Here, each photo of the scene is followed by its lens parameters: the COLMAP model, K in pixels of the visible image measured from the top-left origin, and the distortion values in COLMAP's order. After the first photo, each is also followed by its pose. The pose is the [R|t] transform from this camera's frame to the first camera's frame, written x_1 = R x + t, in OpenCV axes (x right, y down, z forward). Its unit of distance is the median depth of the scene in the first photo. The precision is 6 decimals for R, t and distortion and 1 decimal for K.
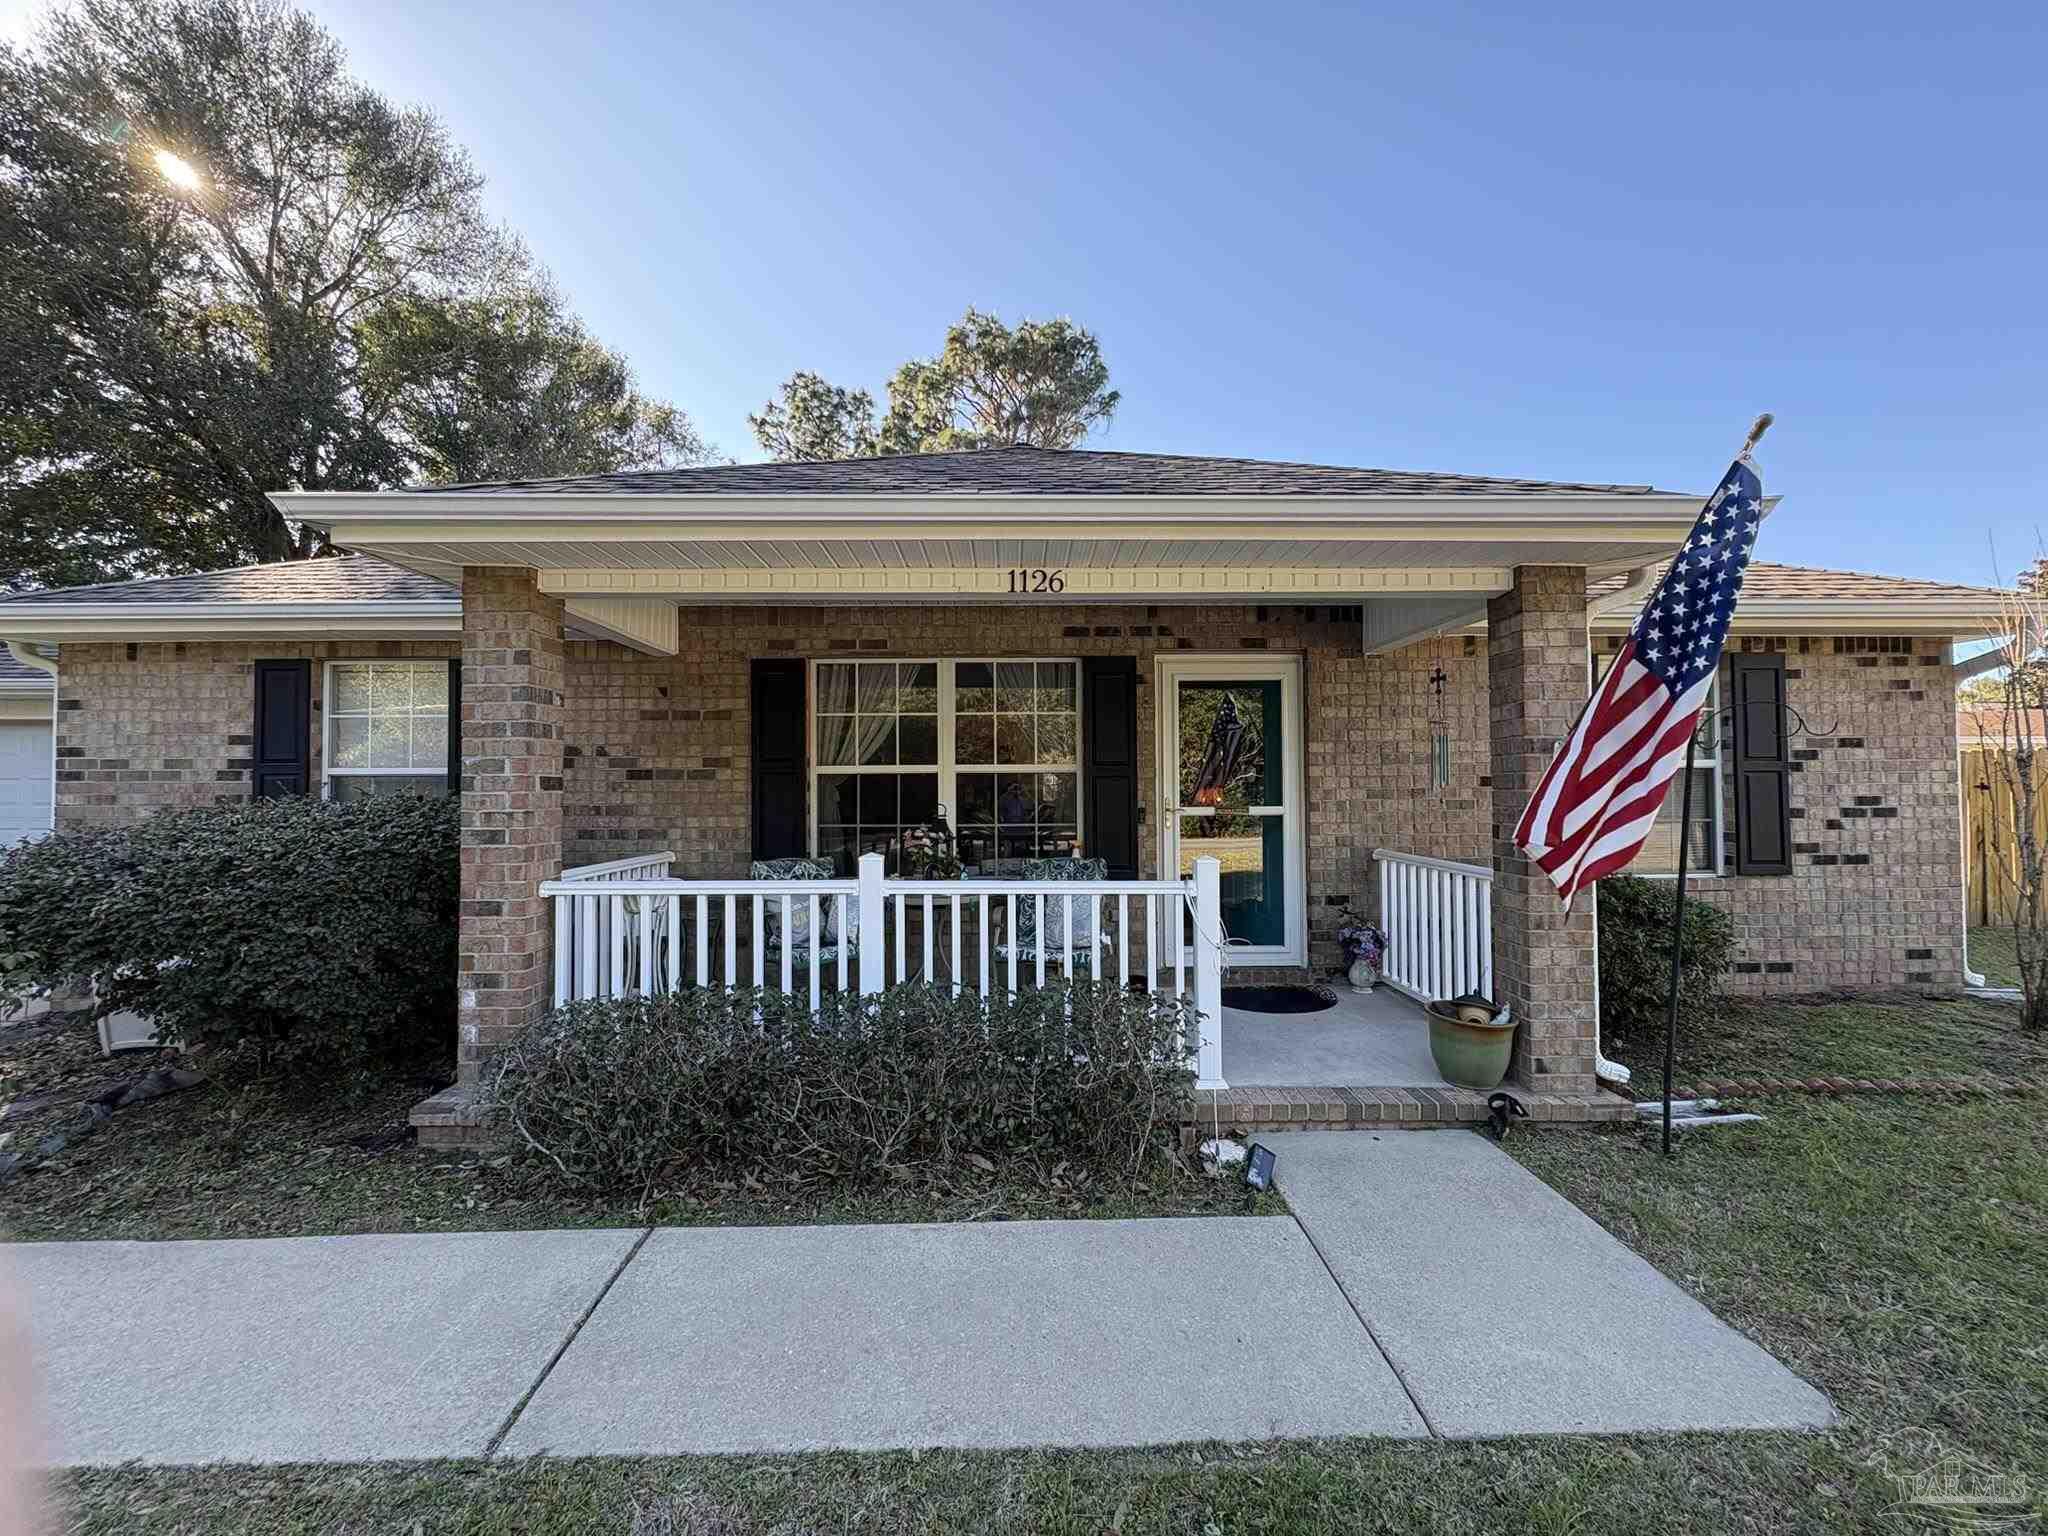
lens RADIAL K [[810.4, 0, 1024.0], [0, 810.4, 768.0], [0, 0, 1]] dist [-0.000368, 0.000128]
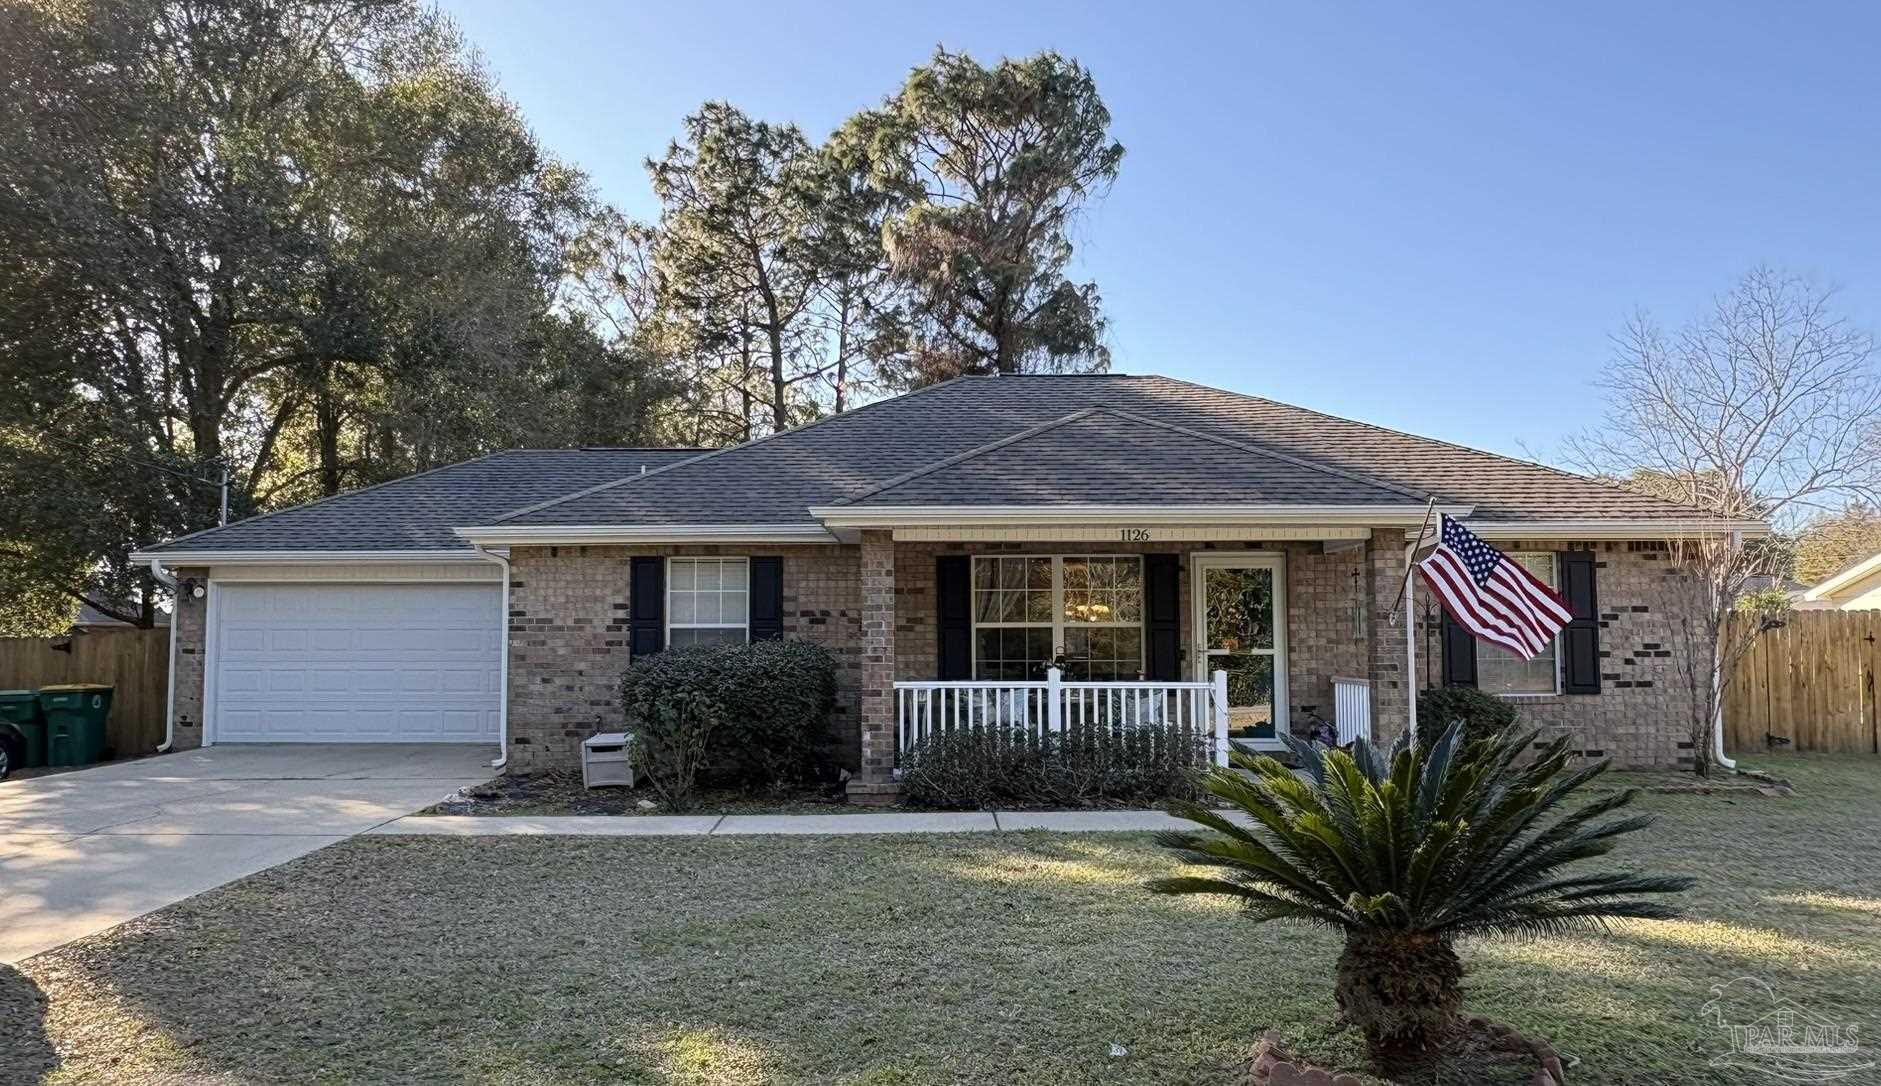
lens RADIAL K [[1227.5, 0, 940.5], [0, 1227.5, 543.0], [0, 0, 1]] dist [0.007466, 0.001372]
pose [[0.999676, -0.000272, -0.025462, -0.266920], [-0.001161, 0.998416, -0.056244, -0.023497], [0.025437, 0.056255, 0.998092, -1.416671]]
